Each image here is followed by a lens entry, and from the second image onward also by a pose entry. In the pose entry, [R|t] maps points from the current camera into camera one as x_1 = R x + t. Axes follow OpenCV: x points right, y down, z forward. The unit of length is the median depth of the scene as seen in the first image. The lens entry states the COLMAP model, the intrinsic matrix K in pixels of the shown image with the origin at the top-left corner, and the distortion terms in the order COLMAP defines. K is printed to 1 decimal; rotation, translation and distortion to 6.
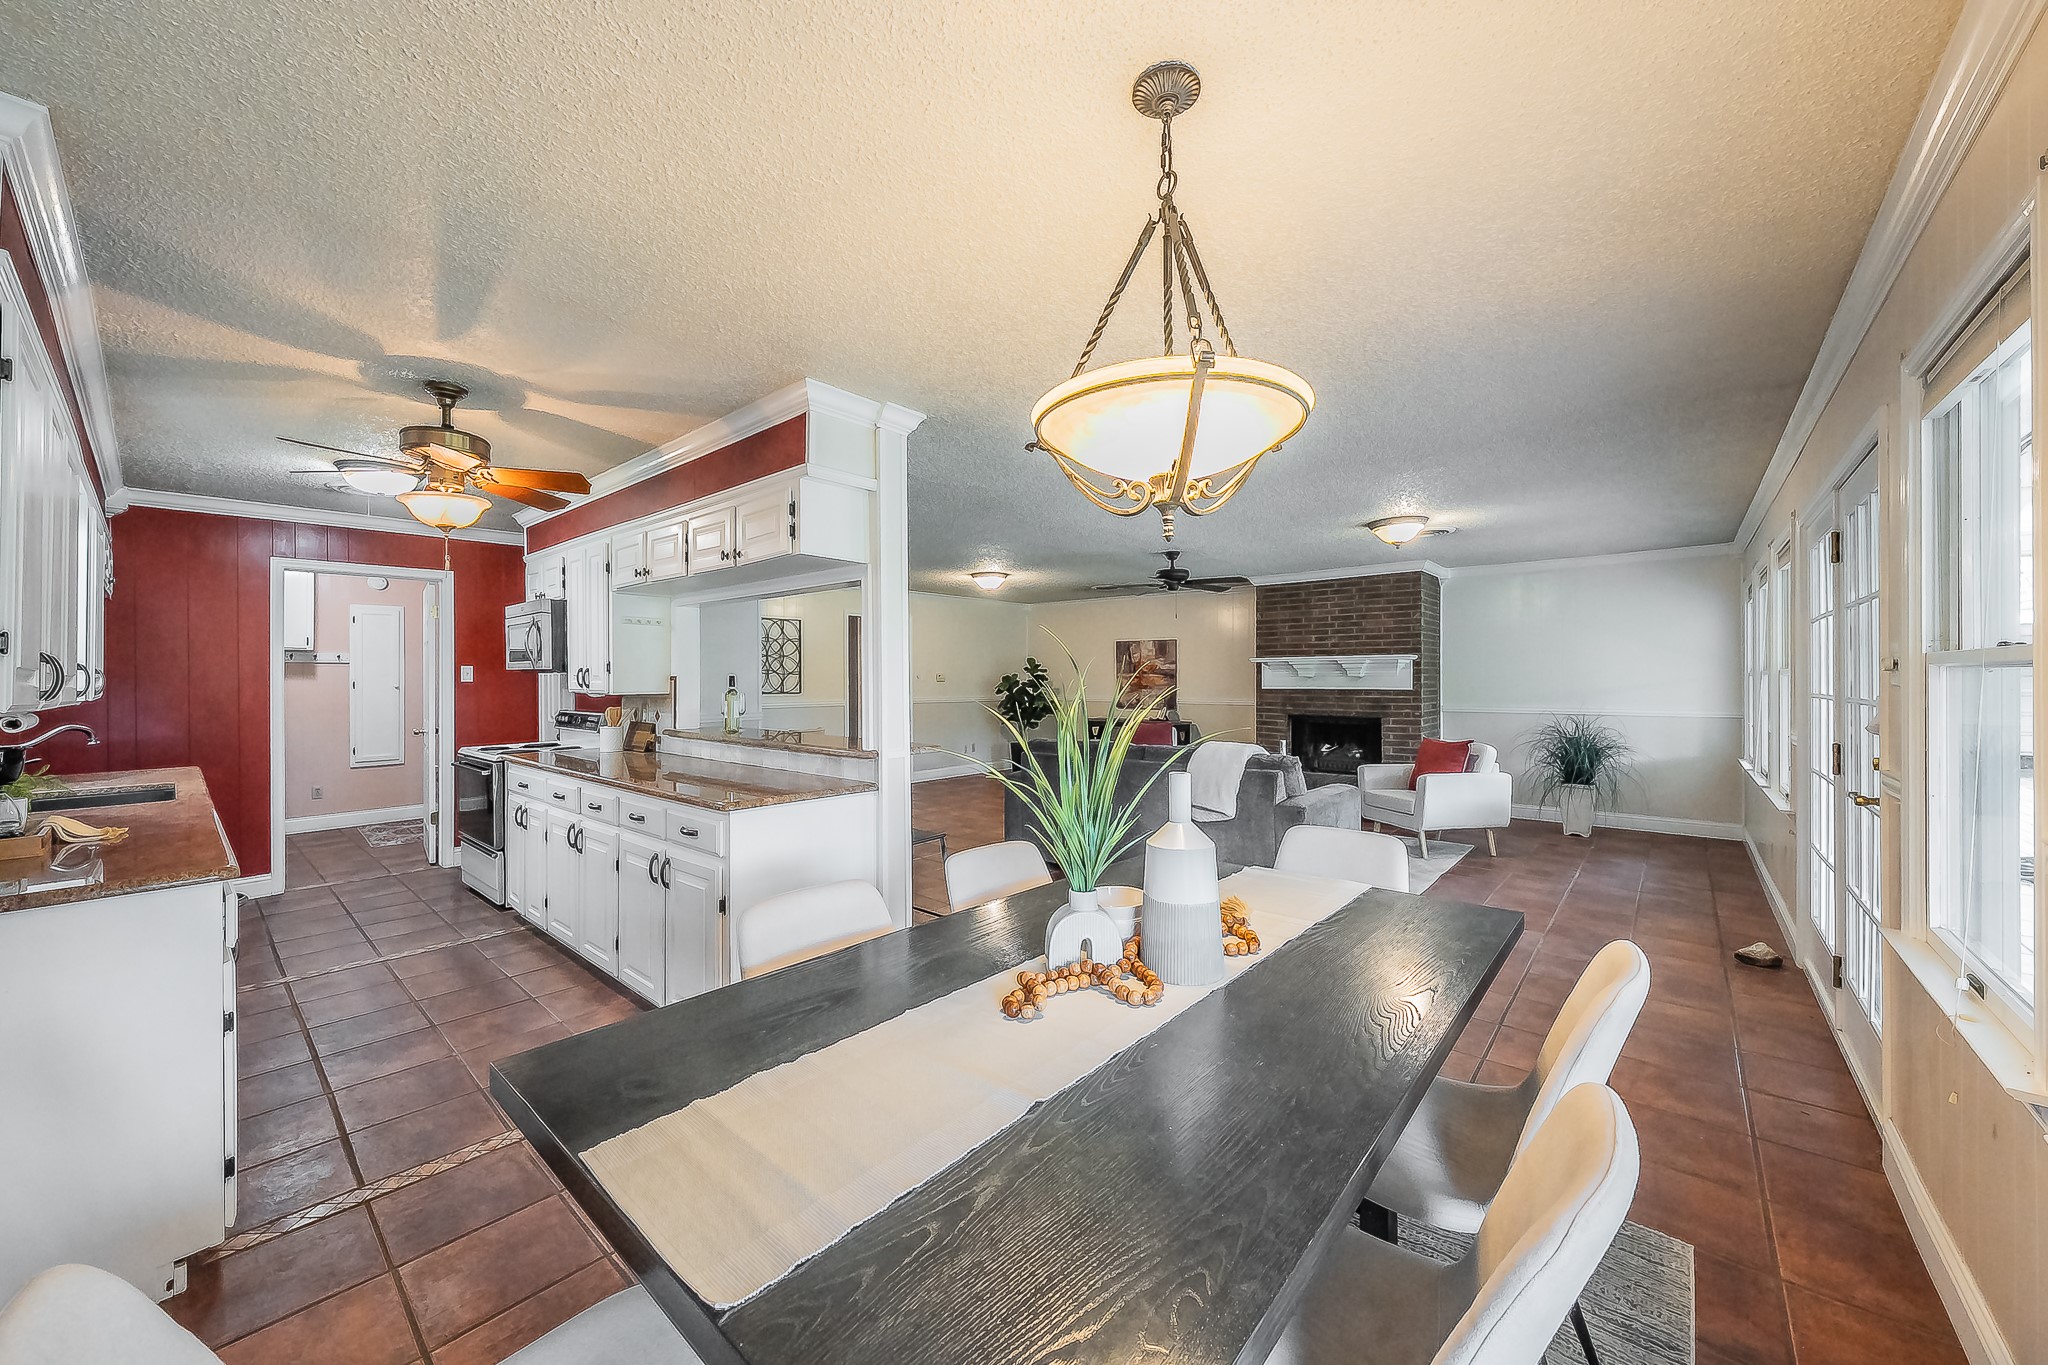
lens RADIAL K [[735.6, 0, 1002.5], [0, 735.6, 675.4], [0, 0, 1]] dist [-0.005593, 0.001382]
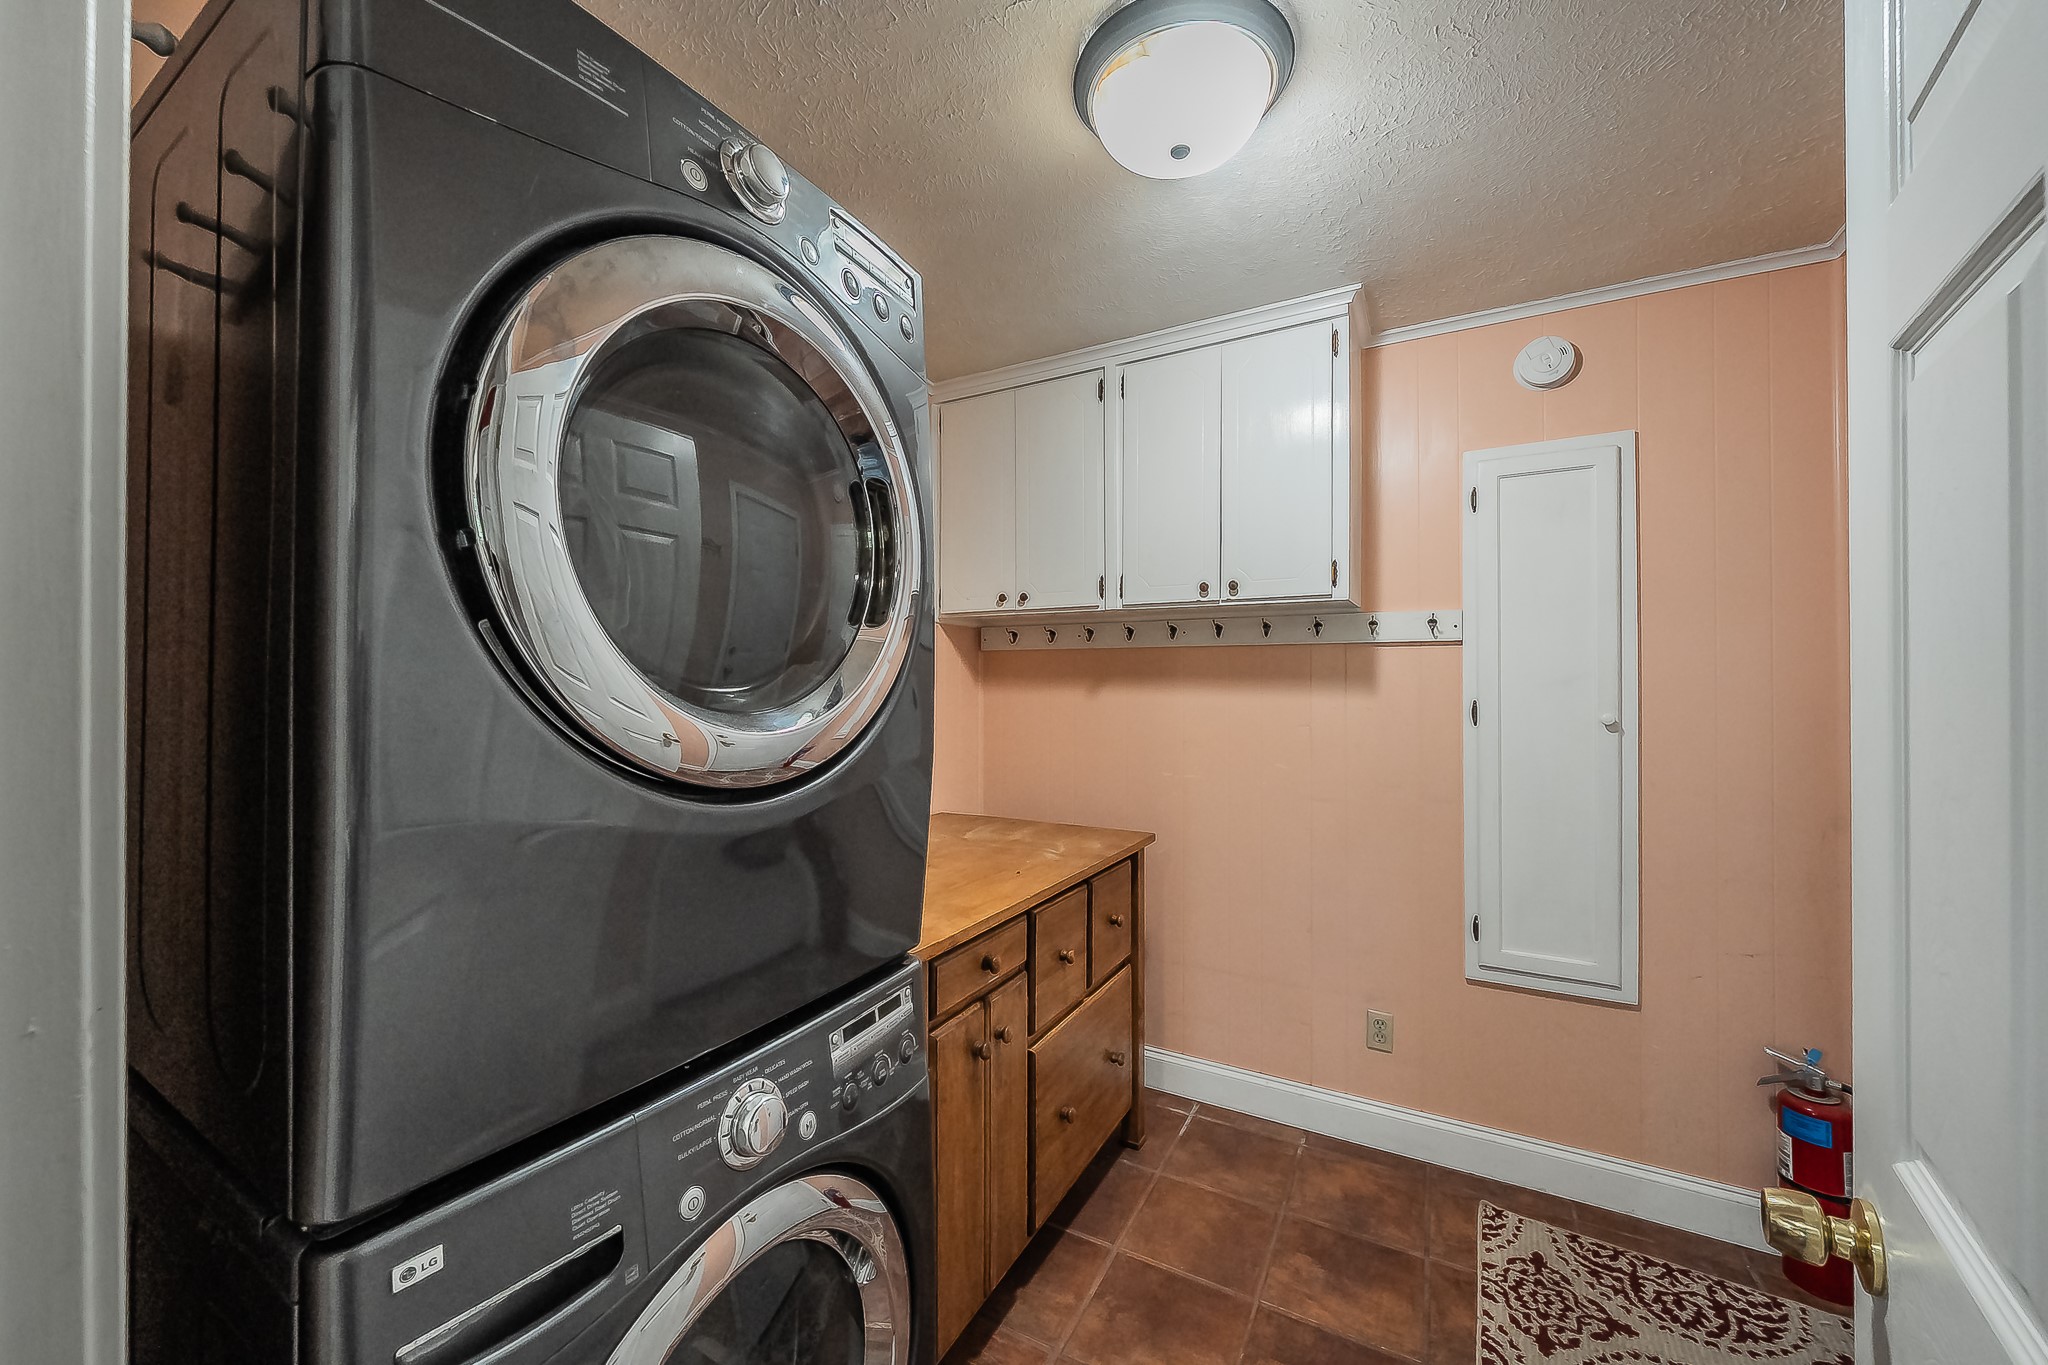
lens RADIAL K [[735.6, 0, 1019.5], [0, 735.6, 682.2], [0, 0, 1]] dist [-0.005593, 0.001382]
pose [[0.222348, -0.007947, -0.974935, -0.756622], [0.004588, 0.999964, -0.007105, 0.002530], [0.974957, -0.002893, 0.222376, 0.898604]]
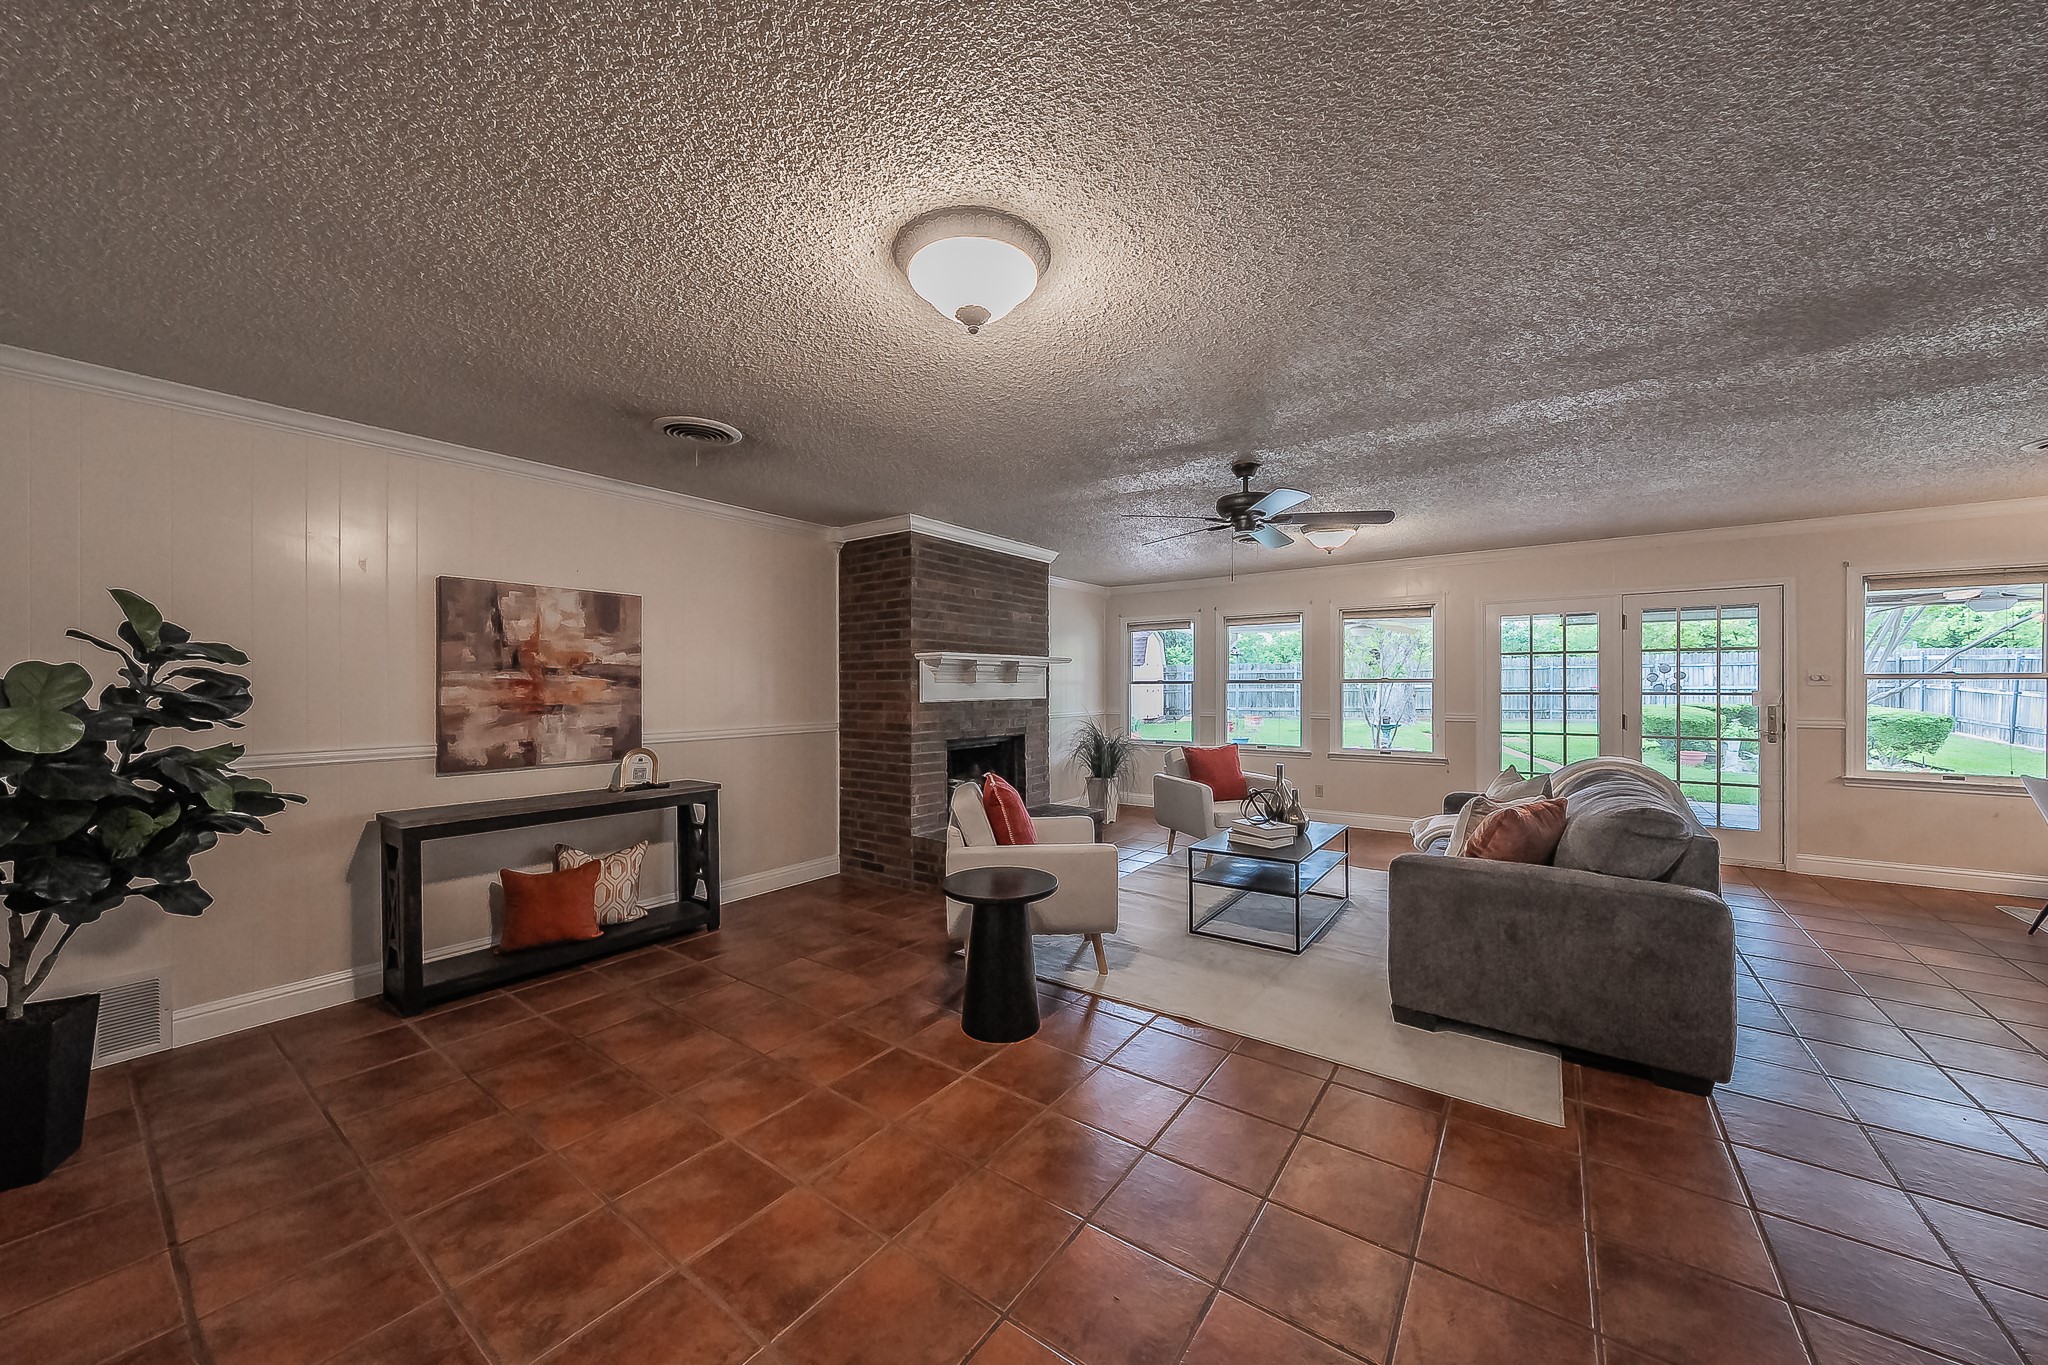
lens RADIAL K [[720.7, 0, 1004.6], [0, 720.7, 691.6], [0, 0, 1]] dist [-0.002607, 0.000069]
pose [[-0.103536, -0.006827, 0.994602, -0.323043], [-0.000326, 0.999977, 0.006830, 0.006500], [-0.994626, 0.000383, -0.103536, 1.284968]]
